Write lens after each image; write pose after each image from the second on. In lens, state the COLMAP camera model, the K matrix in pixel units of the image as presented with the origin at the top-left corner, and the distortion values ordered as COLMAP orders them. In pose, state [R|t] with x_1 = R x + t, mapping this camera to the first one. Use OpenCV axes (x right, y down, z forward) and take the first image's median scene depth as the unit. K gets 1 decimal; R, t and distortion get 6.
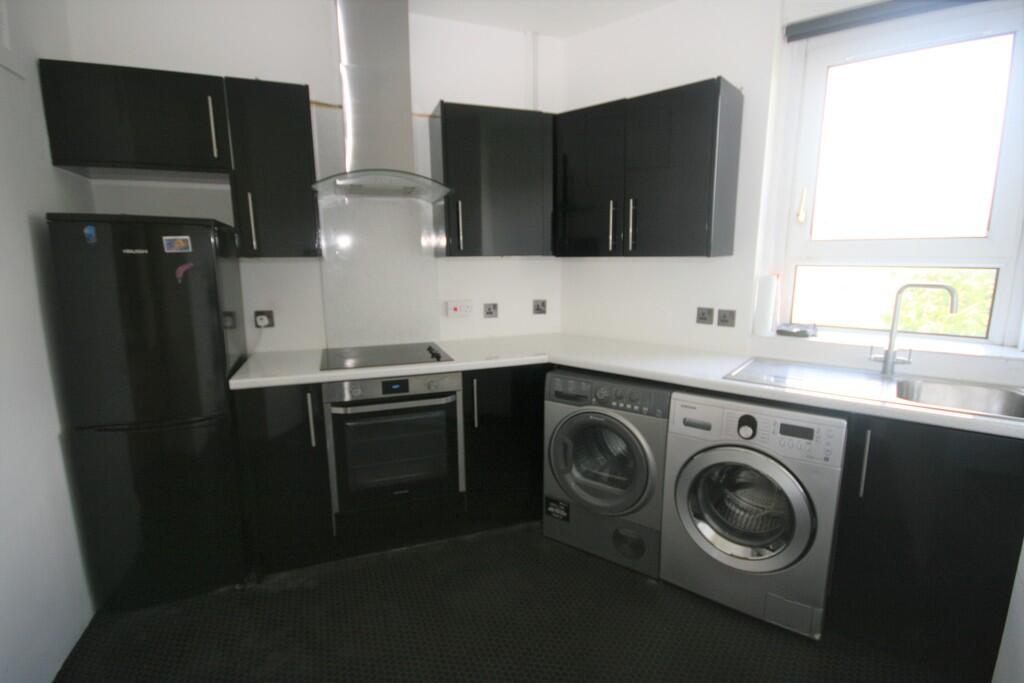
lens RADIAL K [[483.6, 0, 516.3], [0, 483.6, 344.0], [0, 0, 1]] dist [-0.002636, 0.000119]
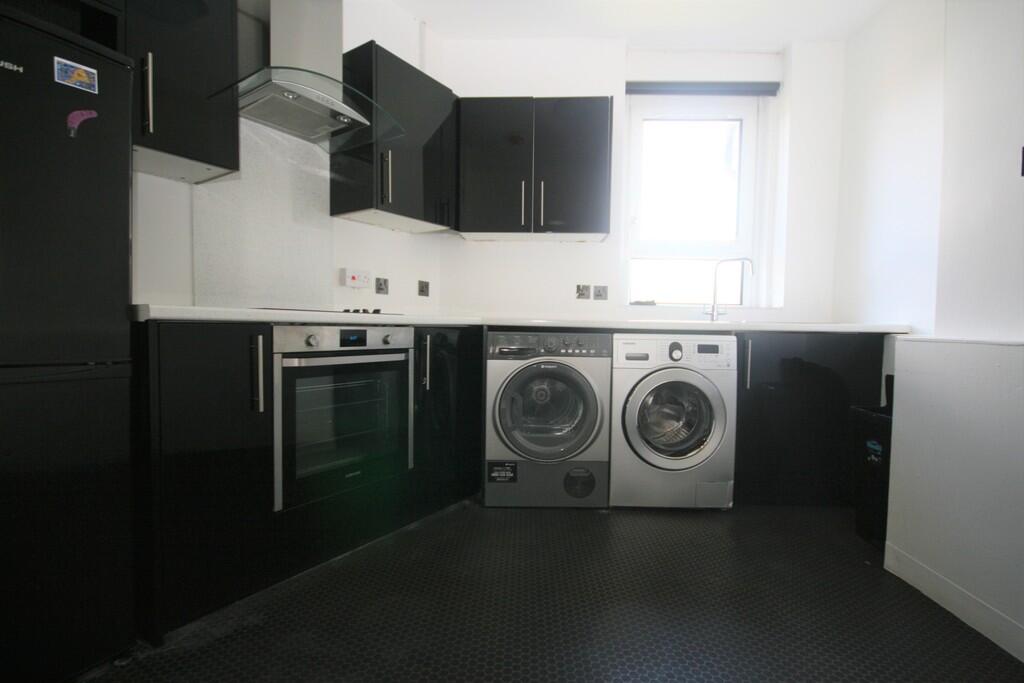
lens RADIAL K [[483.6, 0, 516.3], [0, 483.6, 344.0], [0, 0, 1]] dist [-0.002636, 0.000119]
pose [[0.805659, -0.002706, 0.592374, -0.514365], [0.083846, 0.990443, -0.109510, 0.211758], [-0.586416, 0.137896, 0.798186, 0.181510]]
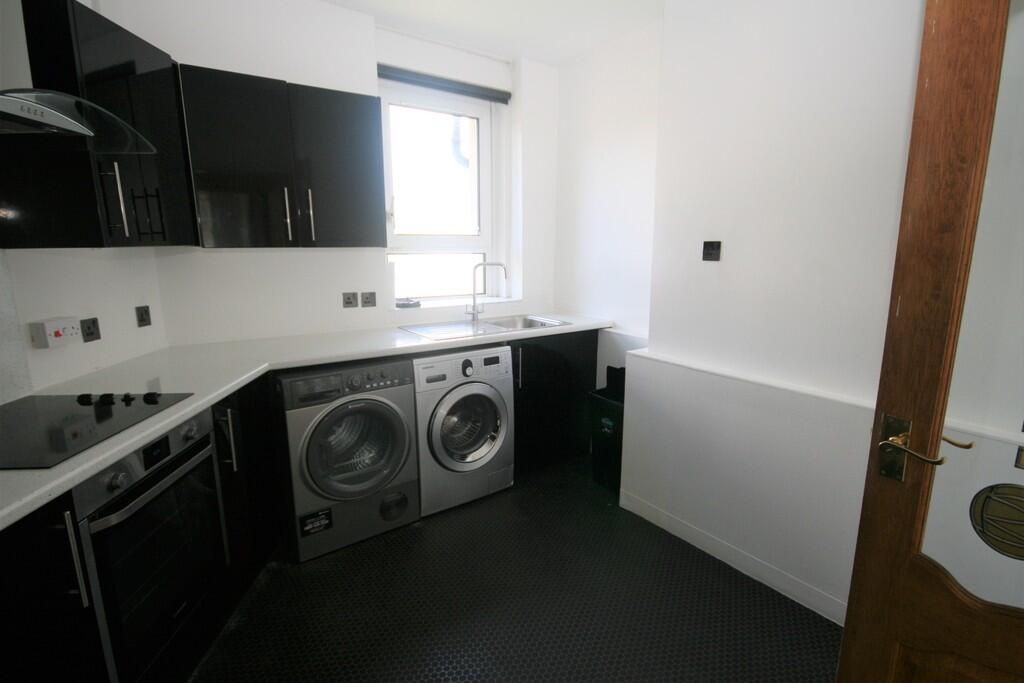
lens RADIAL K [[517.3, 0, 524.6], [0, 517.3, 346.3], [0, 0, 1]] dist [-0.002064, 0.000290]
pose [[0.266115, -0.183059, 0.946400, -0.740299], [0.168885, 0.975470, 0.141193, -0.062132], [-0.949032, 0.122259, 0.290503, 0.324502]]
